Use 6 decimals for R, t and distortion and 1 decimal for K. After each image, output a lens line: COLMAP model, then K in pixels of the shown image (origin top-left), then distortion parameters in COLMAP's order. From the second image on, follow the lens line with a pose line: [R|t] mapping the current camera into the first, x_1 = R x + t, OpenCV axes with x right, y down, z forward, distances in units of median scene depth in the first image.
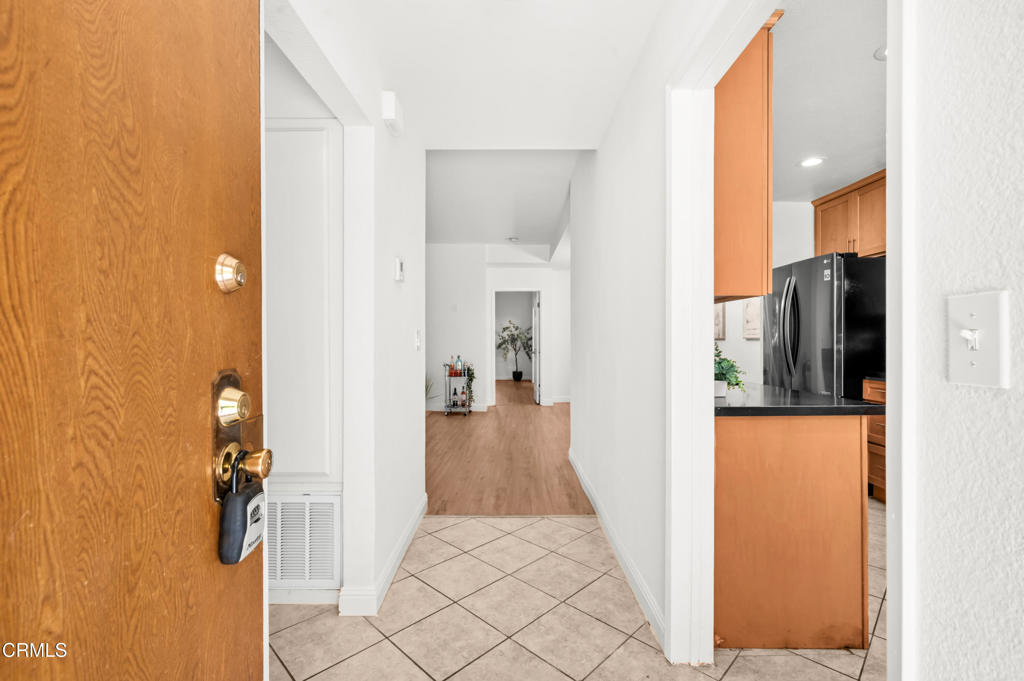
lens RADIAL K [[467.3, 0, 515.0], [0, 467.3, 340.9], [0, 0, 1]] dist [0.011002, 0.000102]
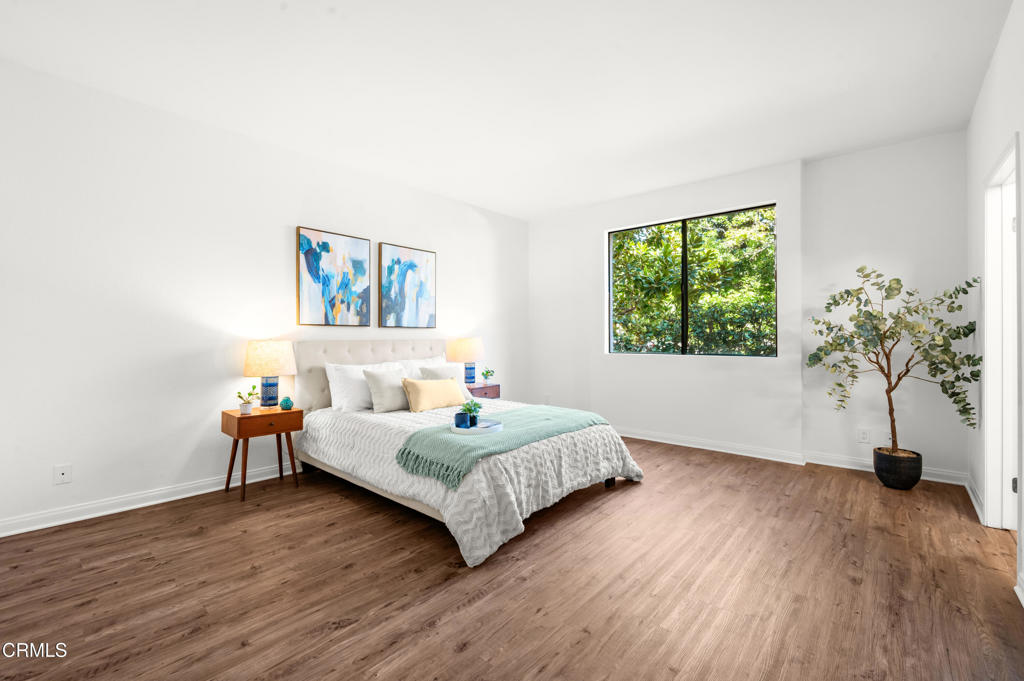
lens RADIAL K [[443.3, 0, 513.8], [0, 443.3, 339.9], [0, 0, 1]] dist [0.001862, 0.000983]
pose [[0.754908, 0.000299, -0.655831, 0.006518], [-0.003876, 0.999984, -0.004006, 0.002123], [0.655820, 0.005566, 0.754897, 0.663759]]
